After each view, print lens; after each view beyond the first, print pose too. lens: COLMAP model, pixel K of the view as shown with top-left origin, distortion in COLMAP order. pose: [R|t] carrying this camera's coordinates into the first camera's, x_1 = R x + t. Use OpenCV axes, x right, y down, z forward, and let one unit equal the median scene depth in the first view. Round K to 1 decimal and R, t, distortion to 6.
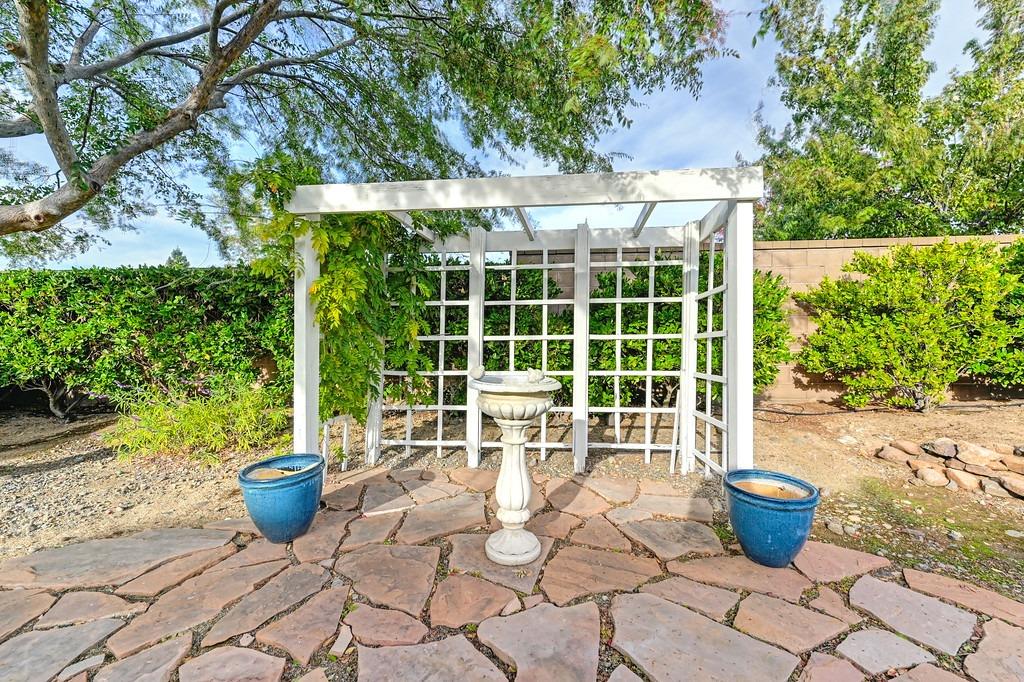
lens RADIAL K [[411.2, 0, 514.6], [0, 411.2, 341.2], [0, 0, 1]] dist [0.011347, -0.002258]
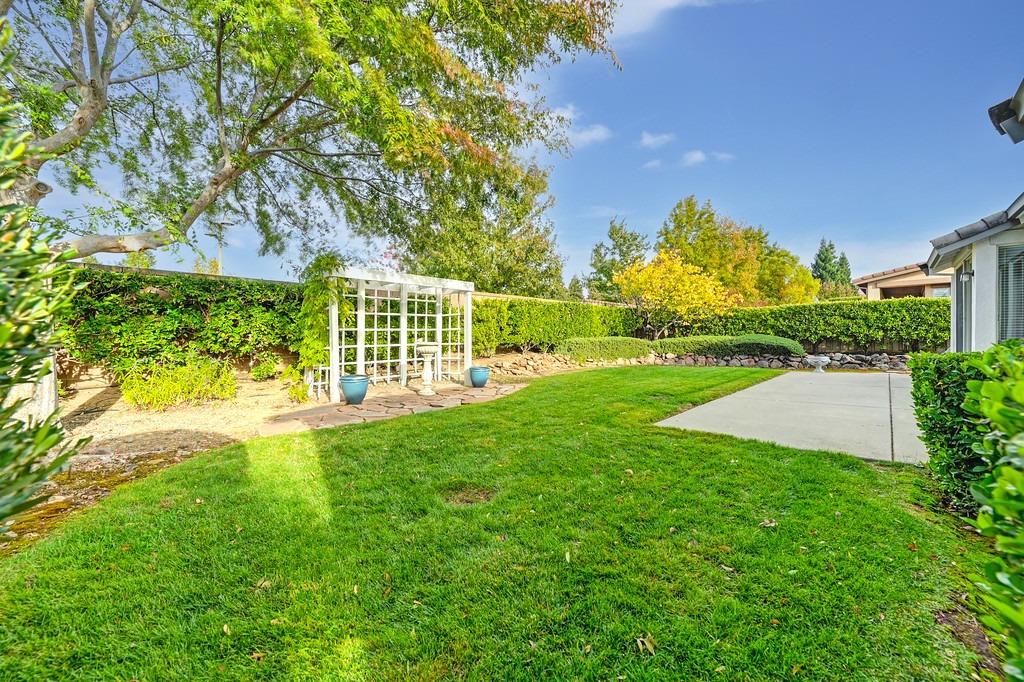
lens RADIAL K [[411.2, 0, 512.3], [0, 411.2, 338.0], [0, 0, 1]] dist [0.011347, -0.002258]
pose [[0.592549, -0.007913, 0.805495, -1.388956], [0.005464, 0.999968, 0.005805, 0.028071], [-0.805516, 0.000961, 0.592573, -0.922167]]
